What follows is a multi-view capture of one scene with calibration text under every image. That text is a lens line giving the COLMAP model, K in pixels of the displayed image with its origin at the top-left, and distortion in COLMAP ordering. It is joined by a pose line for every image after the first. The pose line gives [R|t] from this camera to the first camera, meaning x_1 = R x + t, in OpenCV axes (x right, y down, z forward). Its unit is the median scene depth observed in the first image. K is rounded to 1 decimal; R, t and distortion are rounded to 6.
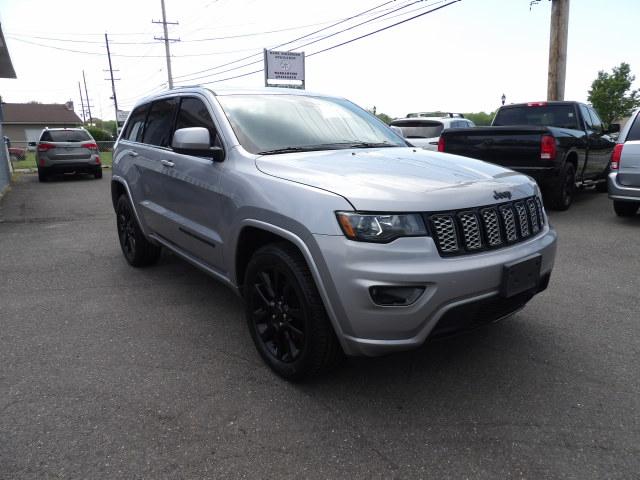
lens RADIAL K [[453.9, 0, 321.7], [0, 453.9, 238.2], [0, 0, 1]] dist [-0.033139, 0.038406]
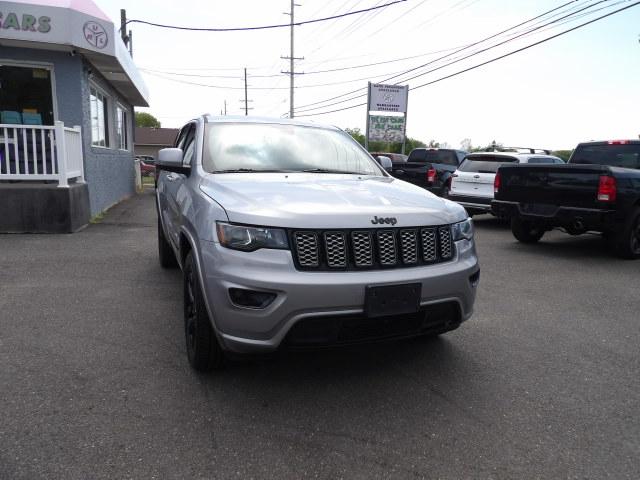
lens RADIAL K [[453.9, 0, 323.1], [0, 453.9, 239.3], [0, 0, 1]] dist [-0.033139, 0.038406]
pose [[0.965328, 0.086233, -0.246387, 0.376135], [-0.101203, 0.993672, -0.048730, 0.010076], [0.240626, 0.071975, 0.967946, -0.037007]]
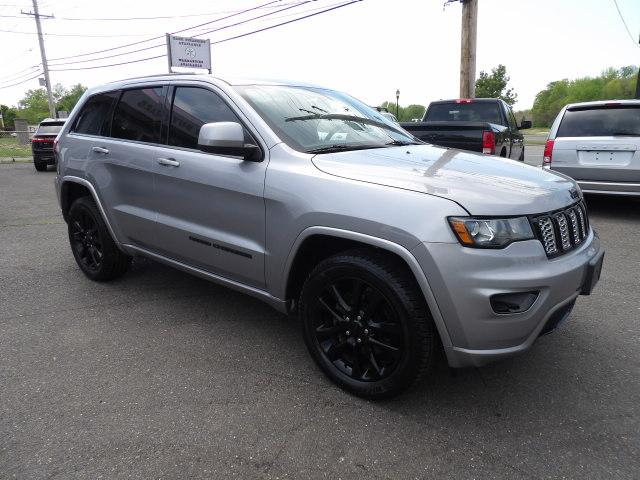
lens RADIAL K [[453.9, 0, 323.5], [0, 453.9, 241.3], [0, 0, 1]] dist [-0.033139, 0.038406]
pose [[0.972582, -0.045976, 0.227969, -0.276842], [0.040634, 0.998780, 0.028074, -0.029787], [-0.228981, -0.018041, 0.973264, 0.099653]]
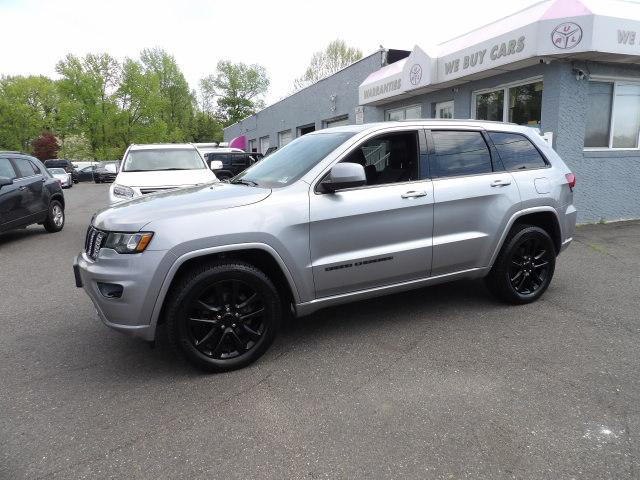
lens RADIAL K [[453.9, 0, 327.5], [0, 453.9, 233.8], [0, 0, 1]] dist [-0.033139, 0.038406]
pose [[-0.190051, 0.173177, -0.966380, 1.191562], [-0.199392, 0.956998, 0.210709, -0.358020], [0.961313, 0.232734, -0.147348, 1.388944]]
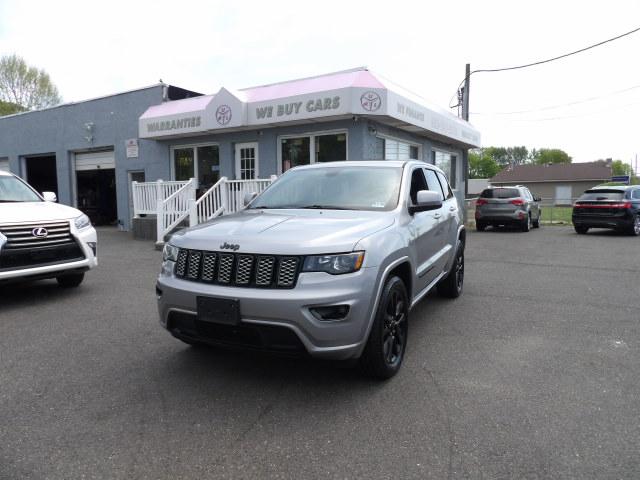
lens RADIAL K [[453.9, 0, 325.5], [0, 453.9, 237.6], [0, 0, 1]] dist [-0.033139, 0.038406]
pose [[0.447864, 0.092235, -0.889331, 1.198865], [-0.199277, 0.979942, 0.001277, -0.126043], [0.871611, 0.176652, 0.457261, 0.456864]]
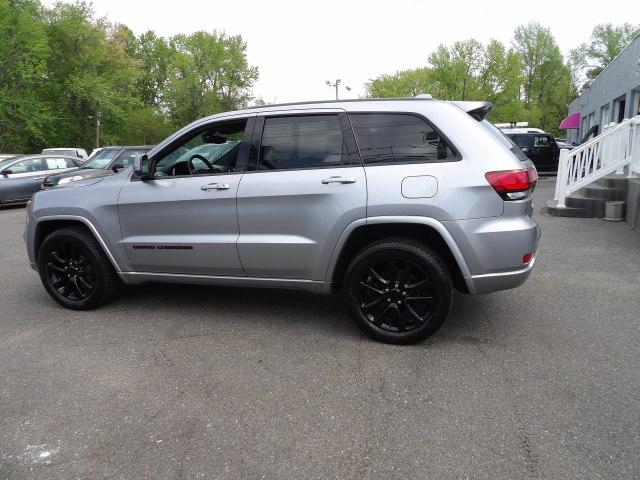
lens RADIAL K [[447.9, 0, 335.0], [0, 447.9, 236.4], [0, 0, 1]] dist [0.002748, -0.005068]
pose [[-0.822637, 0.140179, -0.551016, 0.439607], [-0.094603, 0.921874, 0.375763, -0.573902], [0.560642, 0.361245, -0.745106, 2.386118]]
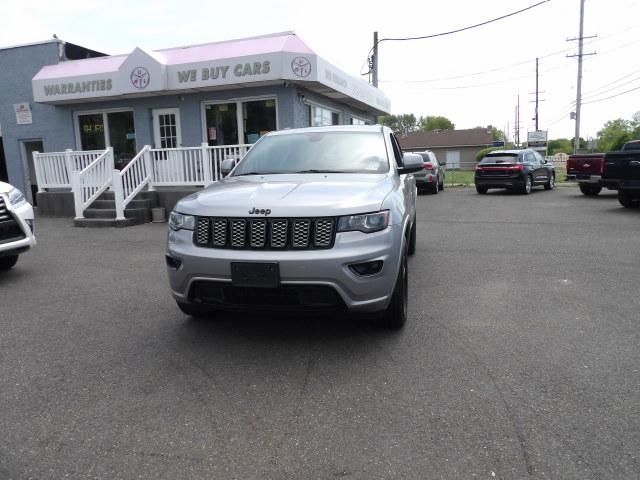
lens RADIAL K [[453.9, 0, 325.5], [0, 453.9, 236.4], [0, 0, 1]] dist [-0.033139, 0.038406]
pose [[0.636436, 0.121647, -0.761677, 1.091191], [-0.156246, 0.987345, 0.027134, -0.063450], [0.755339, 0.101741, 0.647389, 0.215851]]
